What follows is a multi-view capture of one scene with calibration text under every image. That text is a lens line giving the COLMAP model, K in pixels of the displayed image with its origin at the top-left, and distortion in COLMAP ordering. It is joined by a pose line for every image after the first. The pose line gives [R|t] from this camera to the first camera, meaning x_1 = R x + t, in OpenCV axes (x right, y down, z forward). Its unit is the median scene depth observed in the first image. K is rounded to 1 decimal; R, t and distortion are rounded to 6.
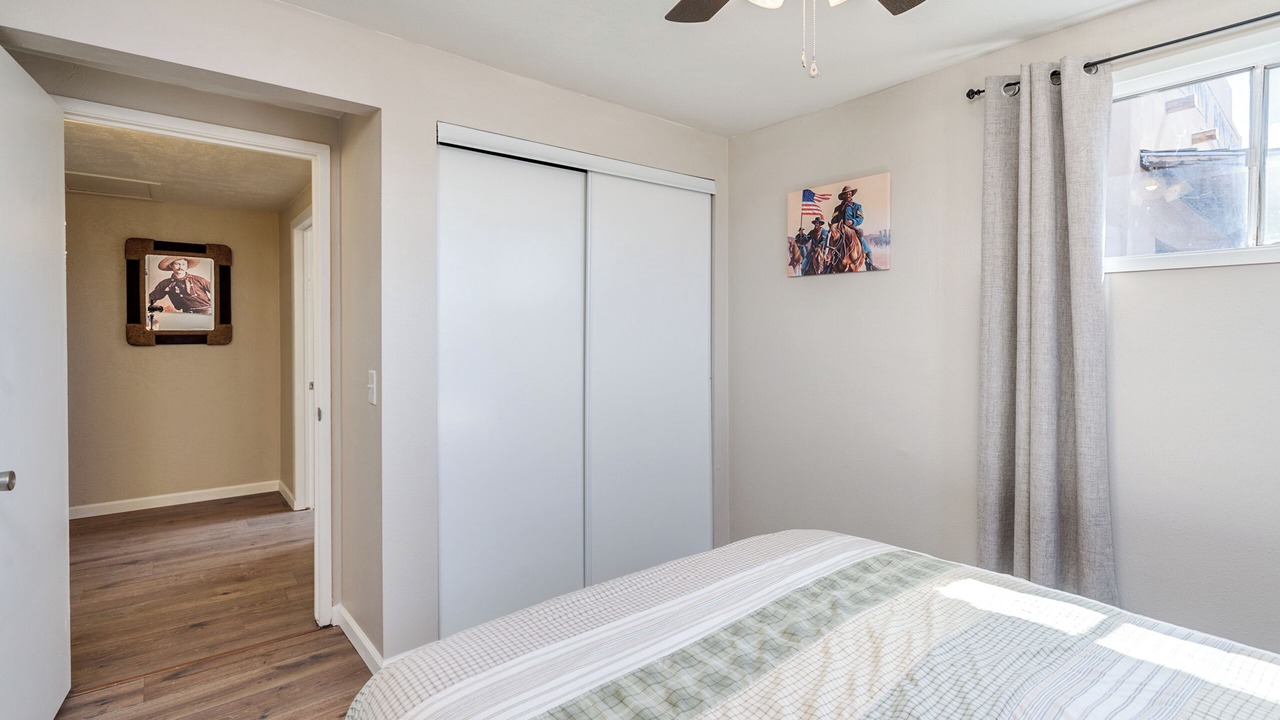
lens RADIAL K [[588.9, 0, 635.8], [0, 588.9, 333.6], [0, 0, 1]] dist [0.004191, 0.000244]
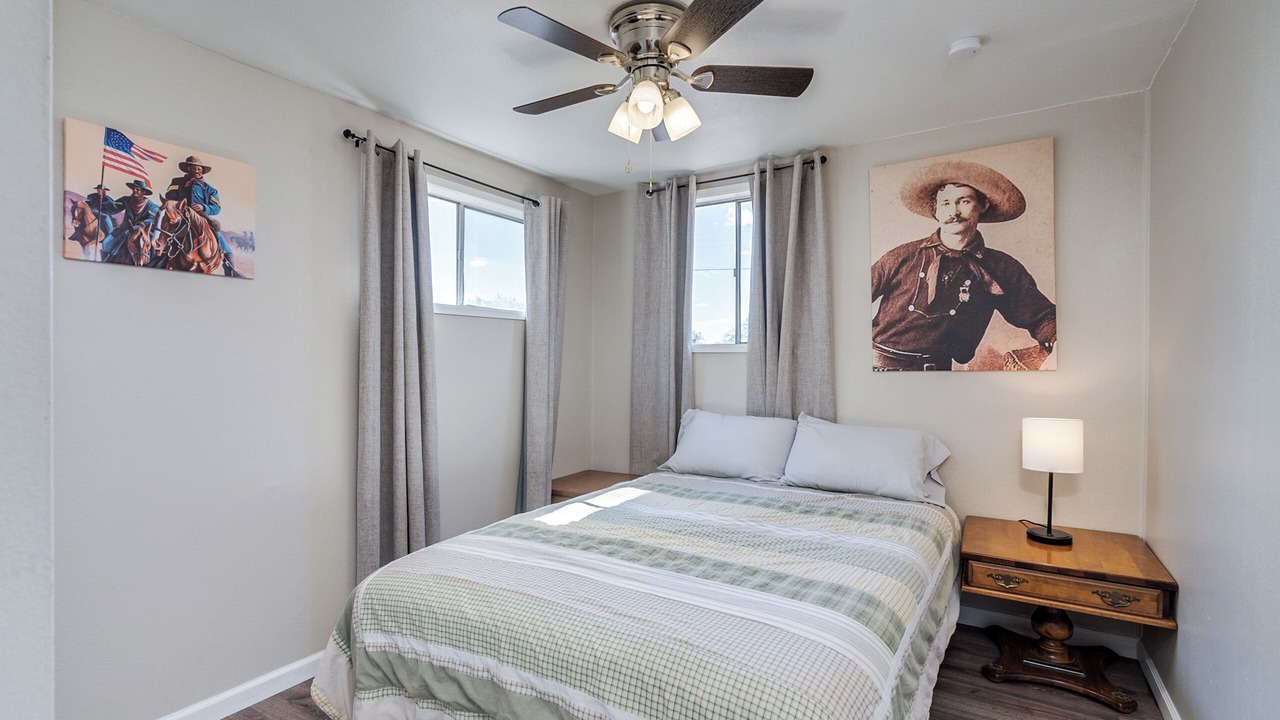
lens RADIAL K [[628.8, 0, 638.7], [0, 628.8, 361.6], [0, 0, 1]] dist [-0.004395, -0.000174]
pose [[-0.334290, -0.003262, 0.942465, -0.570637], [0.004119, 0.999979, 0.004923, 0.007647], [-0.942461, 0.005528, -0.334270, 0.723705]]
